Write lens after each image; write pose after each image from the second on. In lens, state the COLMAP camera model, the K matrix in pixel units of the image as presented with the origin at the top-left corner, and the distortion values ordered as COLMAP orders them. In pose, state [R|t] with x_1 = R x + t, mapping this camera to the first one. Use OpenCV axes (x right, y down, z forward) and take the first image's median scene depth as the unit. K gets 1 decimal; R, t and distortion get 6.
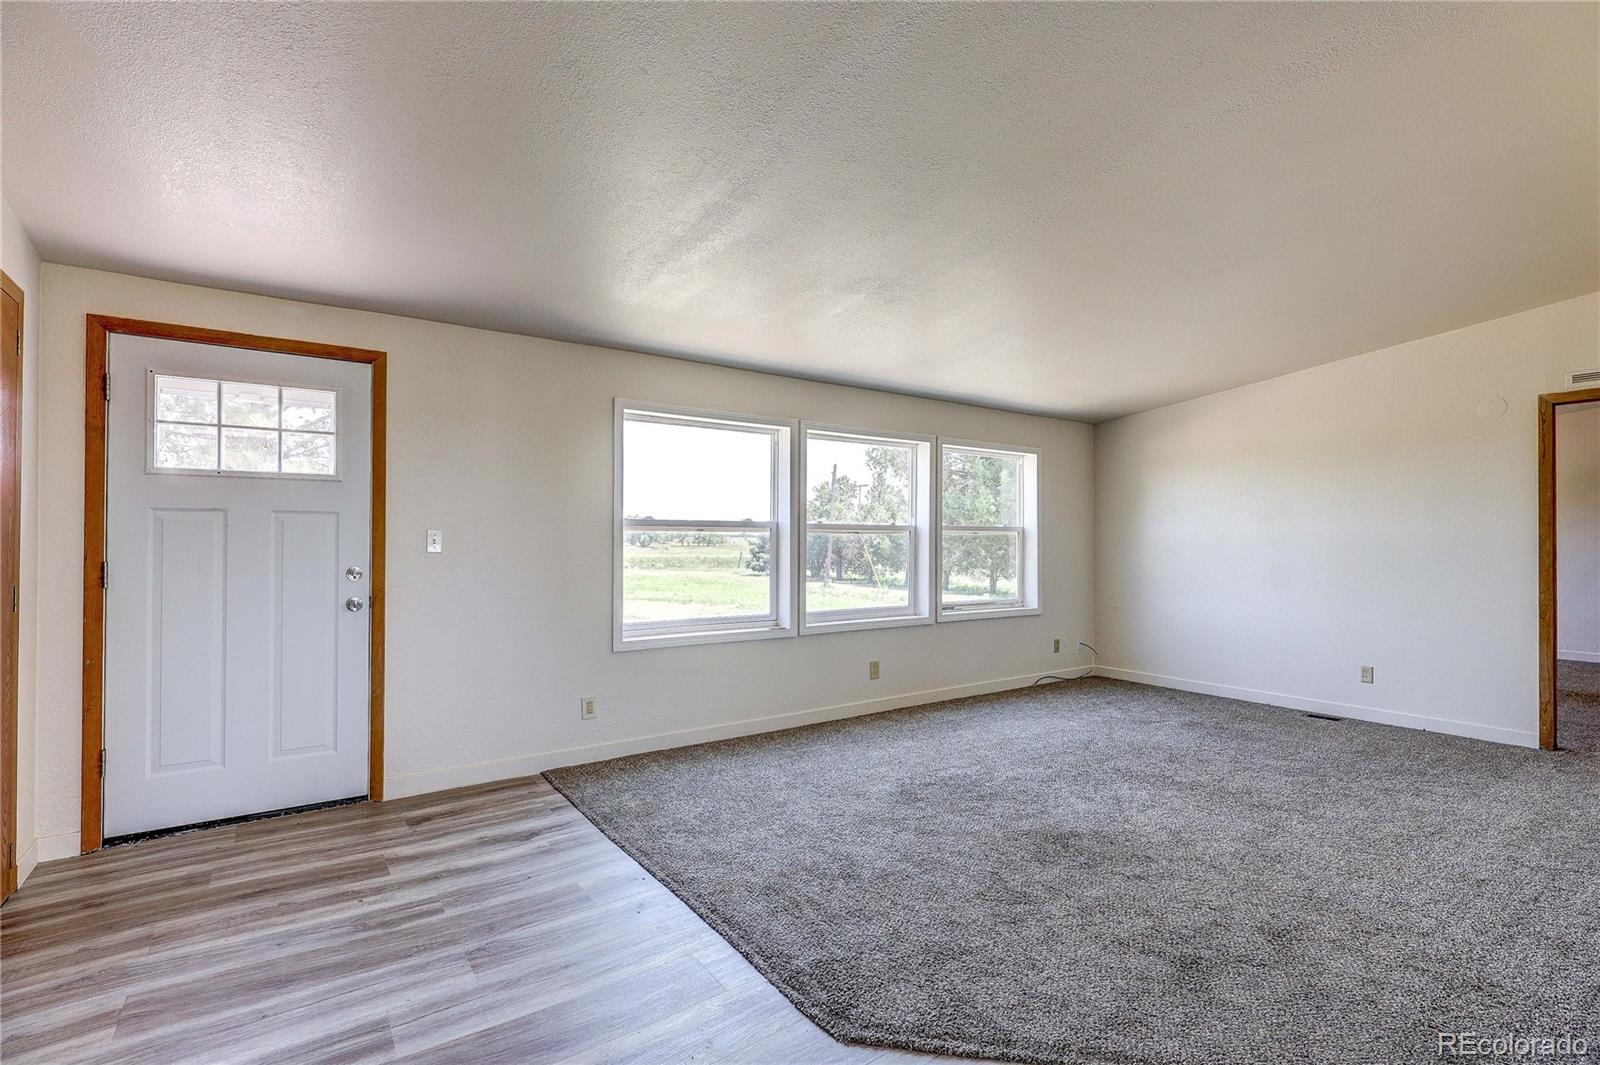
lens RADIAL K [[749.2, 0, 800.0], [0, 749.2, 532.5], [0, 0, 1]] dist [-0.001605, -0.000265]
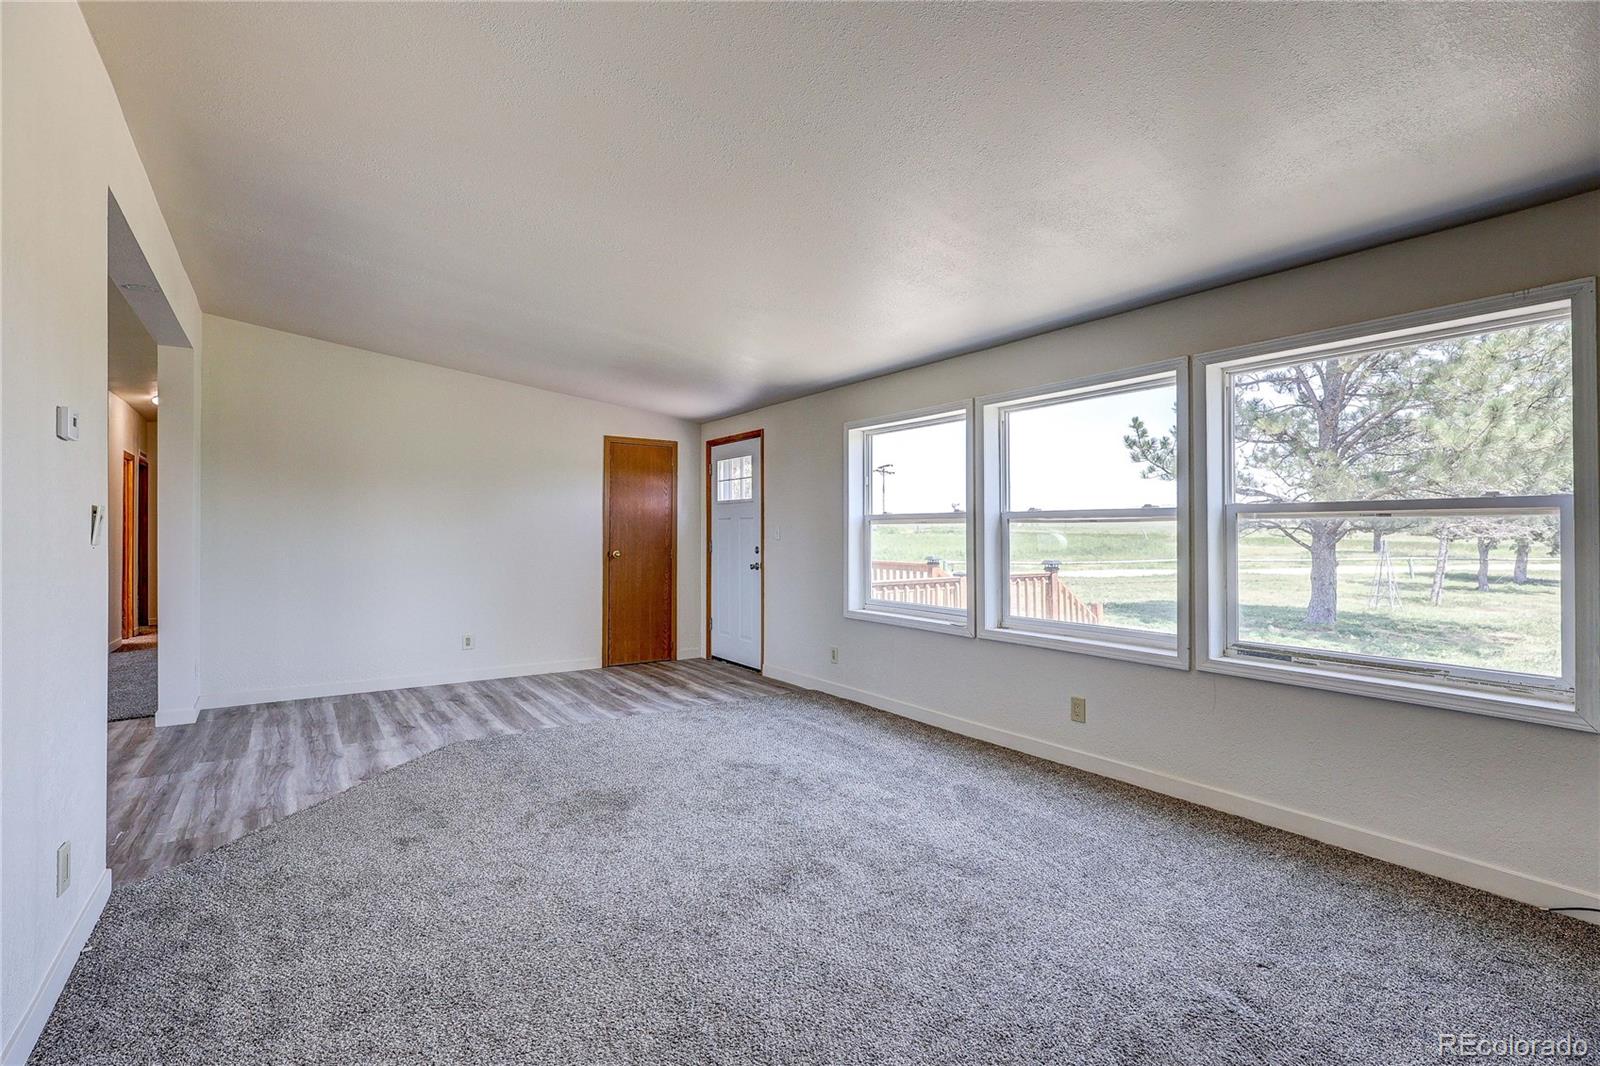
lens RADIAL K [[751.5, 0, 800.0], [0, 751.5, 533.0], [0, 0, 1]] dist [-0.001432, -0.000137]
pose [[-0.023473, -0.003293, -0.999719, 1.278870], [0.008926, 0.999954, -0.003504, 0.019235], [0.999685, -0.009006, -0.023442, 1.147614]]
